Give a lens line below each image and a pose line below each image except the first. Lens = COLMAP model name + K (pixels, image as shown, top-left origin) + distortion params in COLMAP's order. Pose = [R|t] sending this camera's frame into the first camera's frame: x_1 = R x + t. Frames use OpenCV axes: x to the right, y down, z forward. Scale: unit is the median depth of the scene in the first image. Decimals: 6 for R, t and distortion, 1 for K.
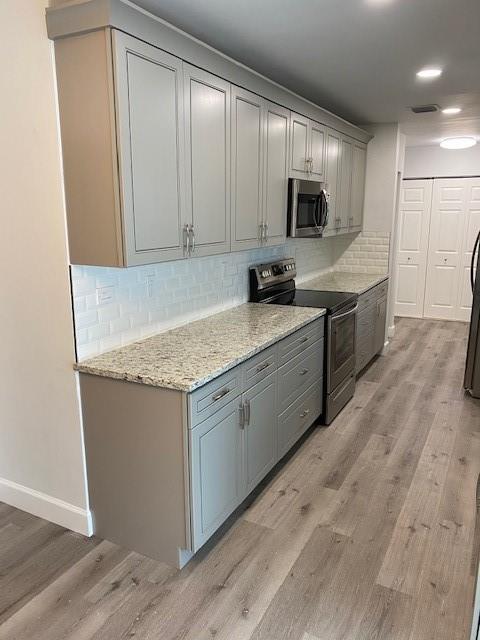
lens RADIAL K [[489.2, 0, 240.8], [0, 489.2, 322.6], [0, 0, 1]] dist [-0.011426, -0.003428]
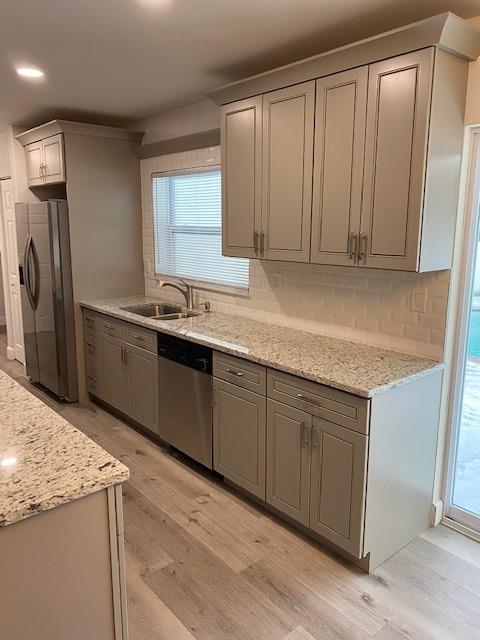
lens RADIAL K [[489.2, 0, 238.2], [0, 489.2, 318.8], [0, 0, 1]] dist [-0.011426, -0.003428]
pose [[0.367283, -0.180303, 0.912466, -0.544652], [0.205508, 0.972516, 0.109448, -0.104828], [-0.907122, 0.147320, 0.394242, 0.472443]]
